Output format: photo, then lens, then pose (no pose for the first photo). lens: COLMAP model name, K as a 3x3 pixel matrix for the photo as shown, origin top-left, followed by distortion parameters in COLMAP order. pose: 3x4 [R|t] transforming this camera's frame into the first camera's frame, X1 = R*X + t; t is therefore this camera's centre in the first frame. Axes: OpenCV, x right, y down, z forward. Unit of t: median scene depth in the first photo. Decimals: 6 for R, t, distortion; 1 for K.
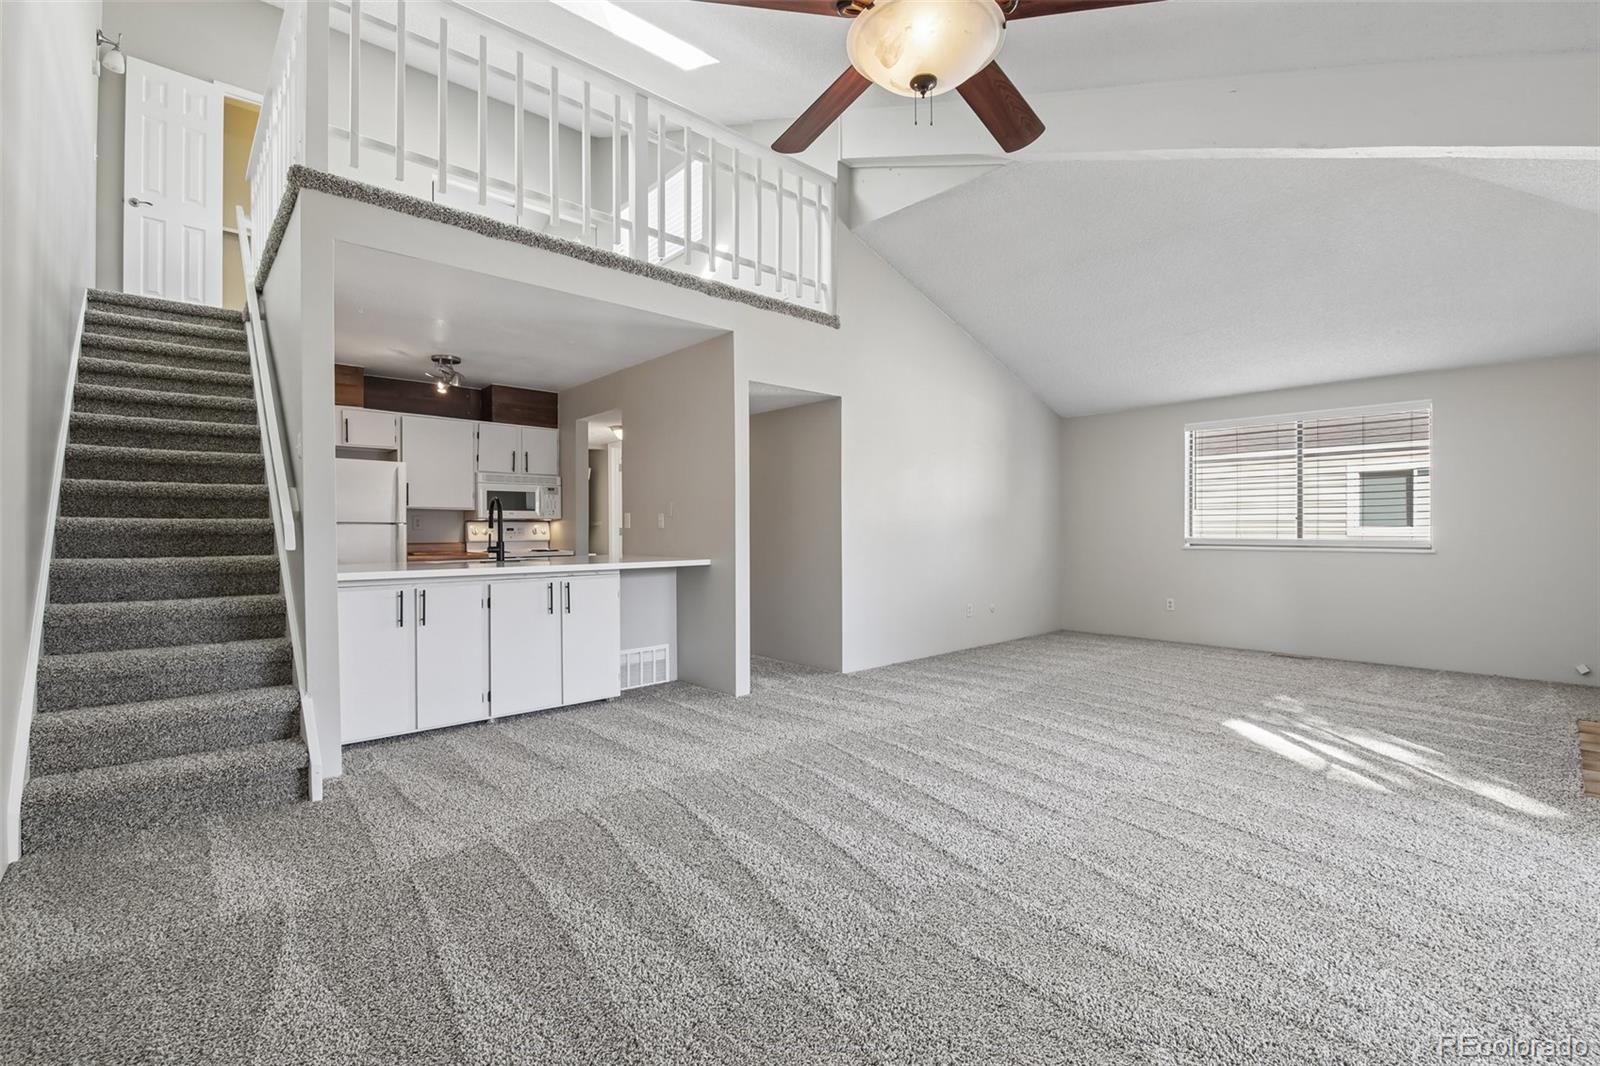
lens RADIAL K [[689.9, 0, 793.4], [0, 689.9, 532.9], [0, 0, 1]] dist [-0.000466, -0.011840]
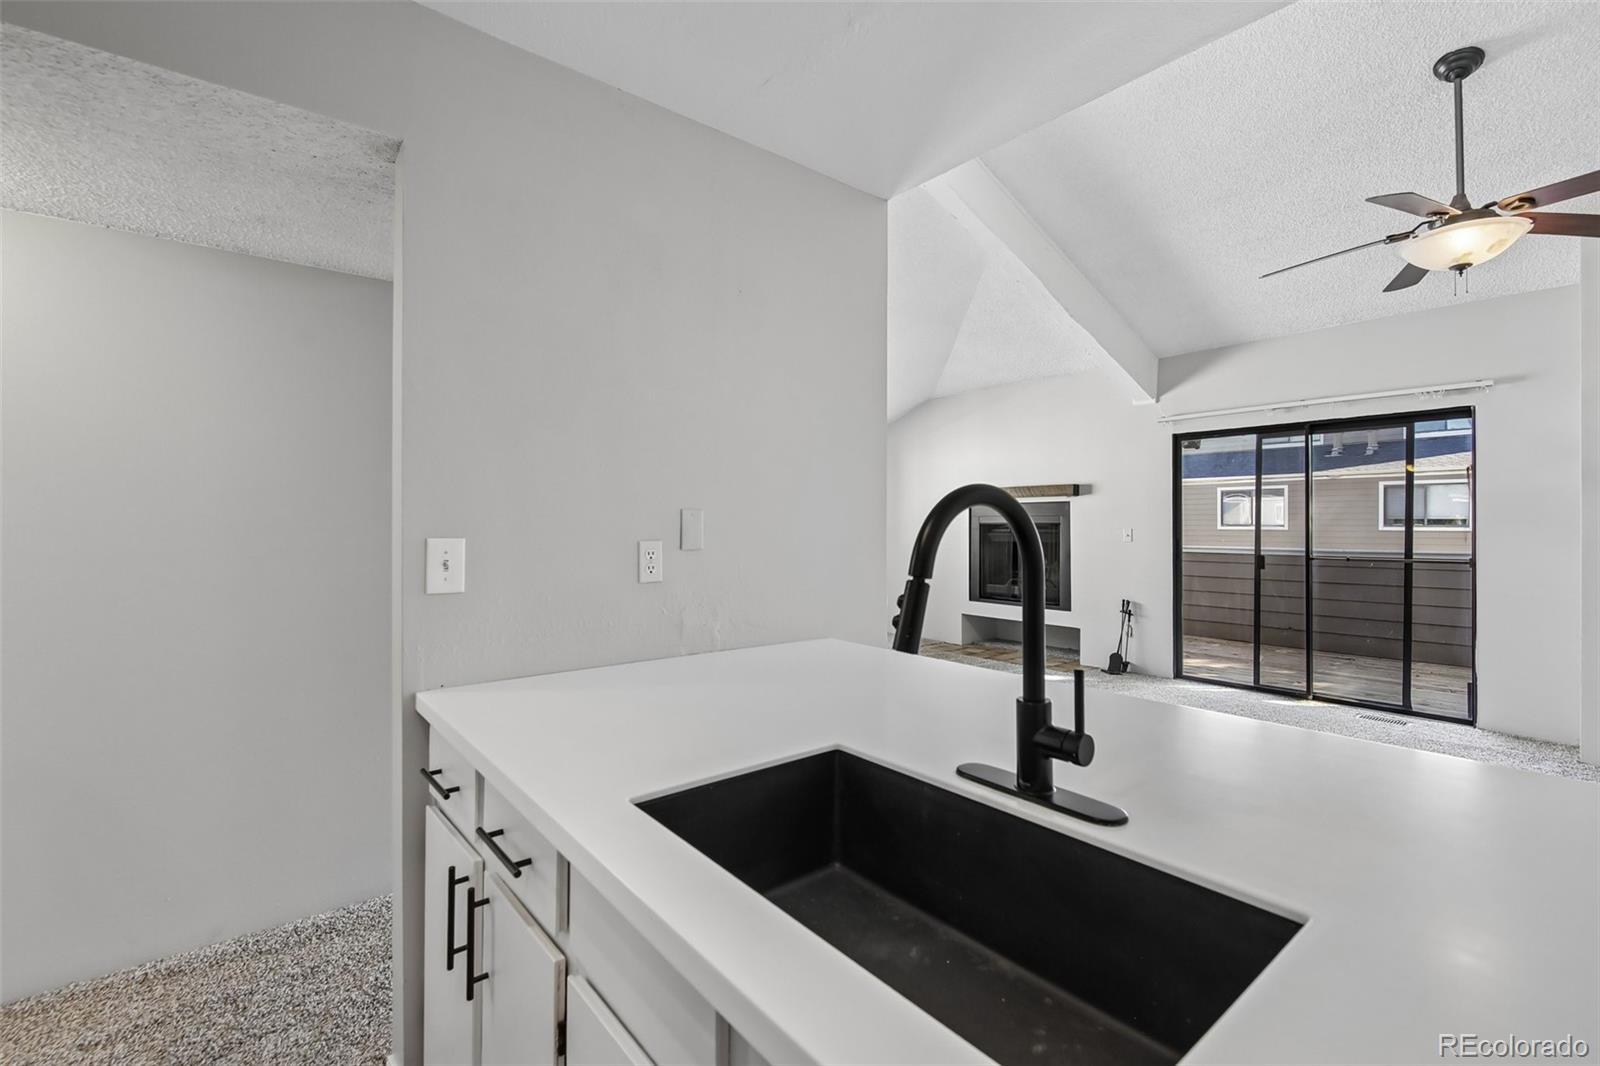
lens RADIAL K [[712.4, 0, 774.5], [0, 712.4, 520.5], [0, 0, 1]] dist [-0.001024, -0.000362]
pose [[0.062310, 0.008515, 0.998021, -0.495532], [0.002831, 0.999958, -0.008708, -0.031108], [-0.998053, 0.003368, 0.062283, 0.814964]]
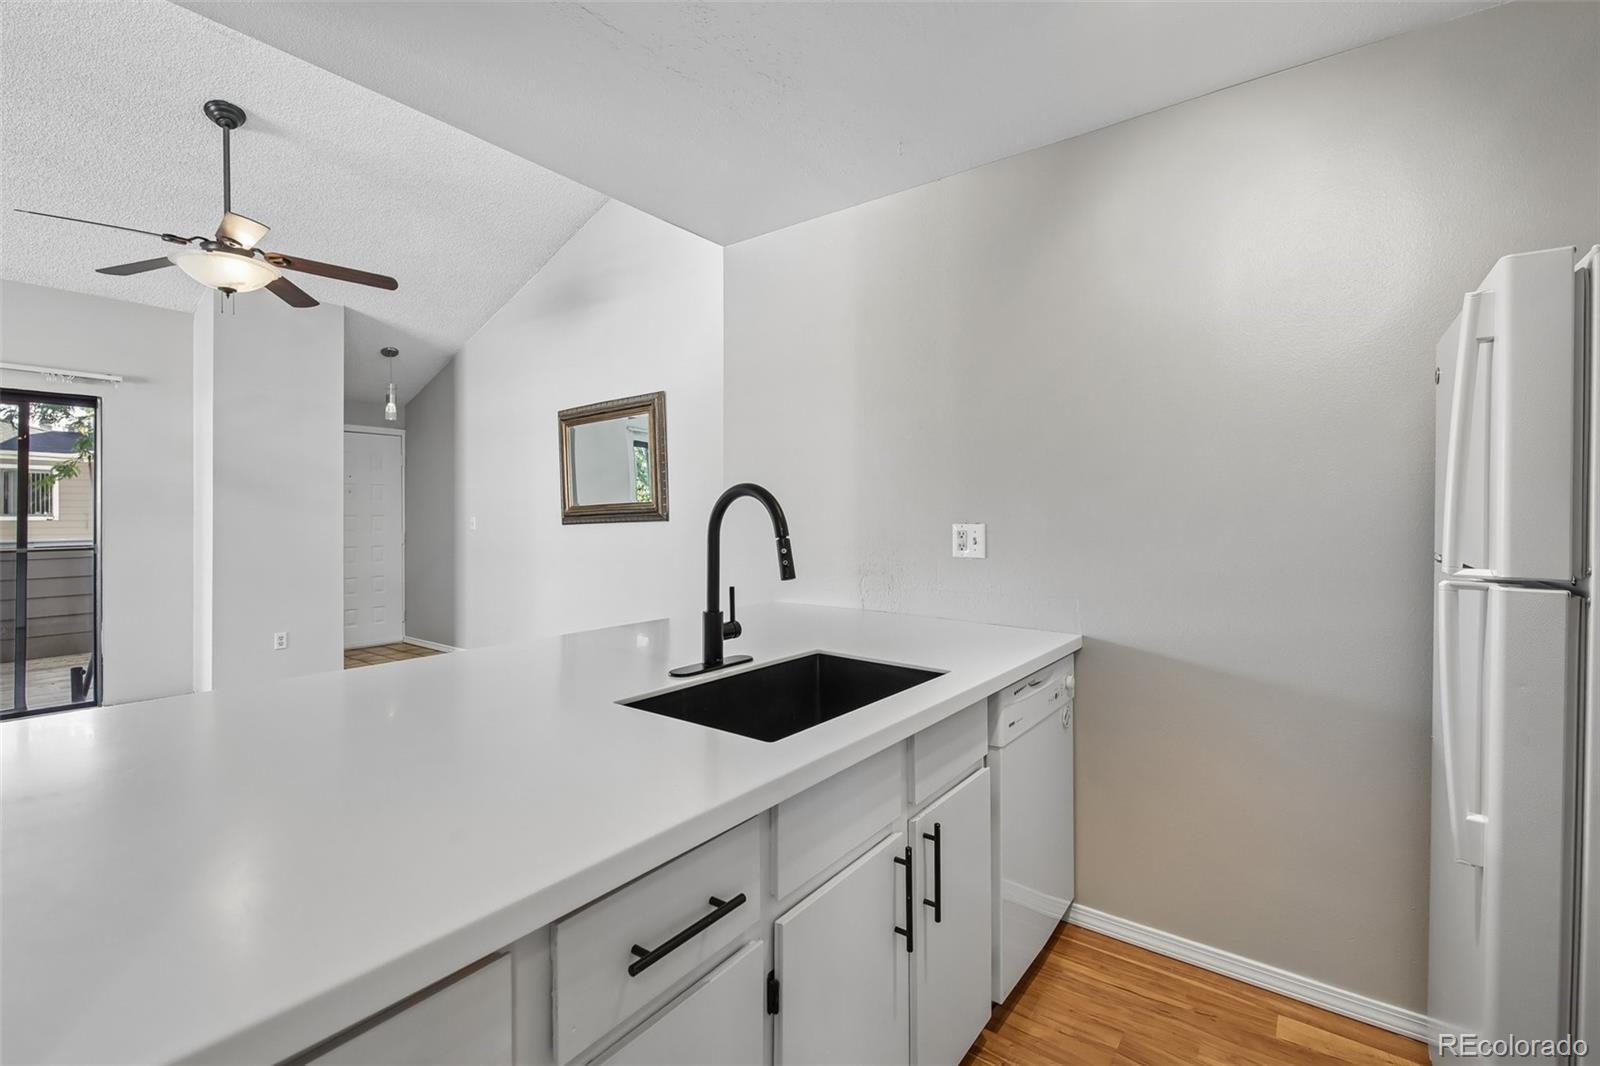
lens RADIAL K [[716.7, 0, 809.1], [0, 716.7, 511.9], [0, 0, 1]] dist [0.001884, -0.000183]
pose [[-0.980757, 0.003940, -0.195192, -0.309551], [0.003303, 0.999988, 0.003590, -0.030993], [0.195204, 0.002876, -0.980758, 1.047959]]
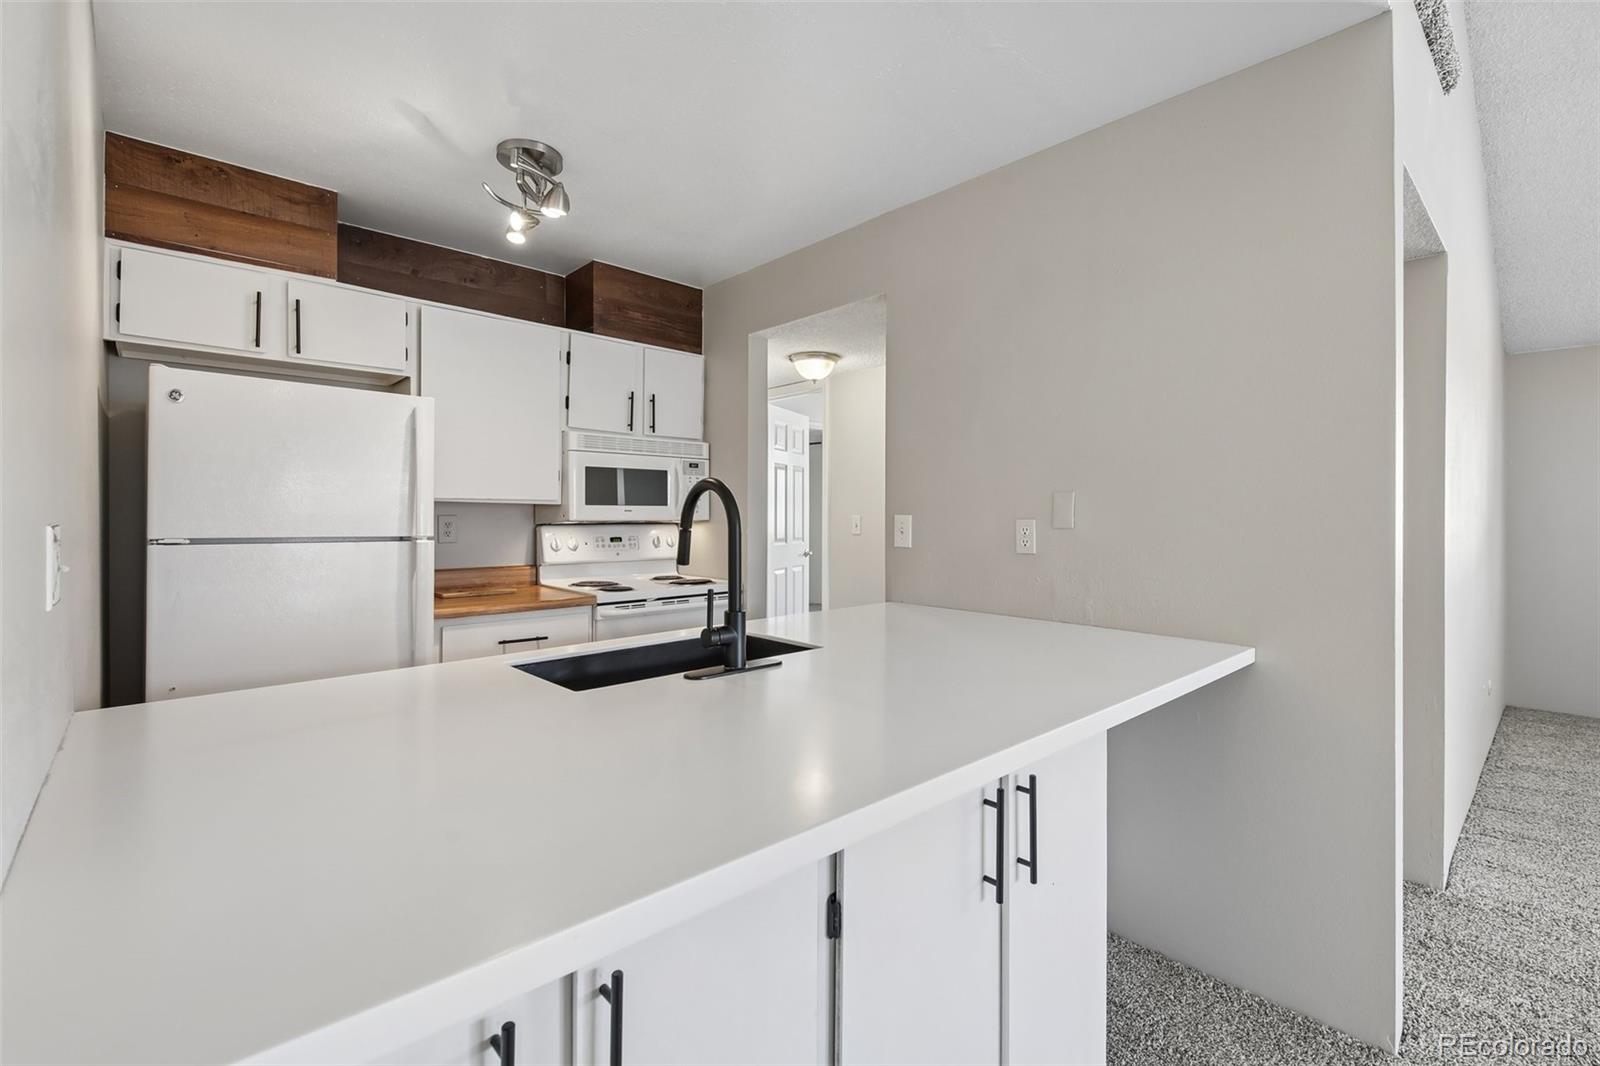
lens RADIAL K [[699.0, 0, 798.8], [0, 699.0, 518.7], [0, 0, 1]] dist [0.003398, -0.000247]
pose [[0.999963, 0.006107, 0.006092, -0.300337], [-0.006108, 0.999981, 0.000077, -0.024429], [-0.006092, -0.000114, 0.999981, 0.500474]]
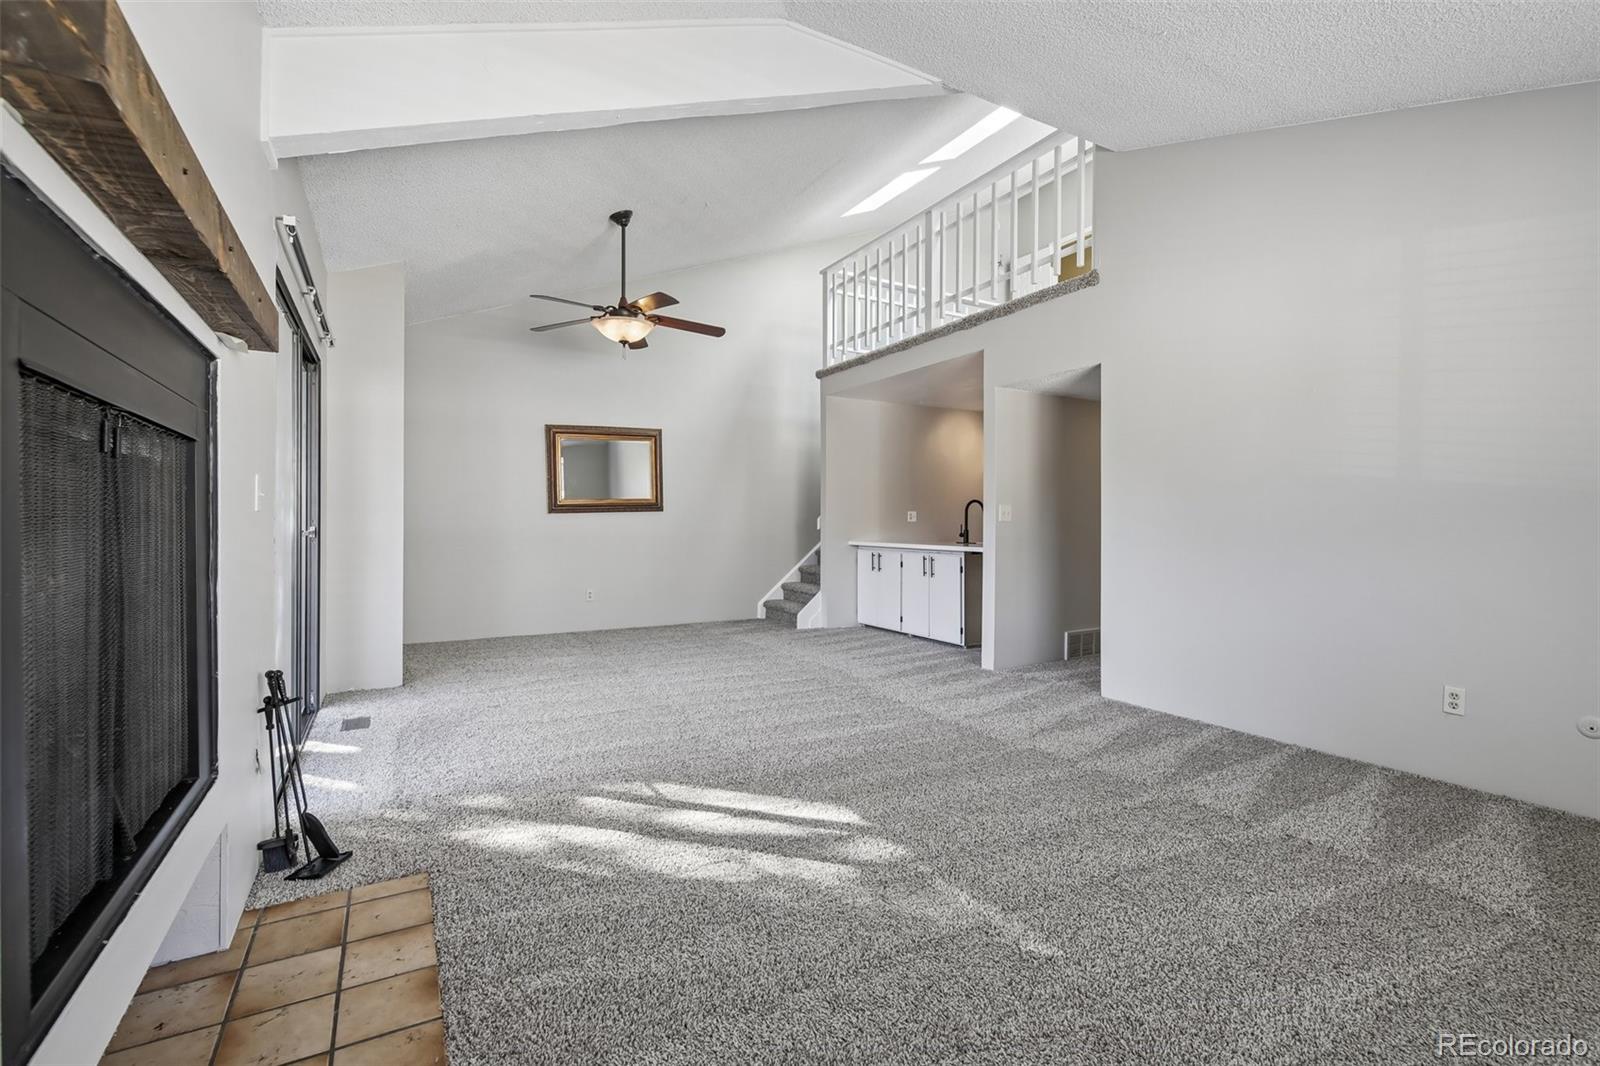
lens RADIAL K [[699.0, 0, 798.8], [0, 699.0, 518.7], [0, 0, 1]] dist [0.003398, -0.000247]
pose [[-0.204883, -0.003078, -0.978782, 0.861701], [-0.006059, 0.999980, -0.001876, -0.004745], [0.978768, 0.005546, -0.204897, 0.724414]]
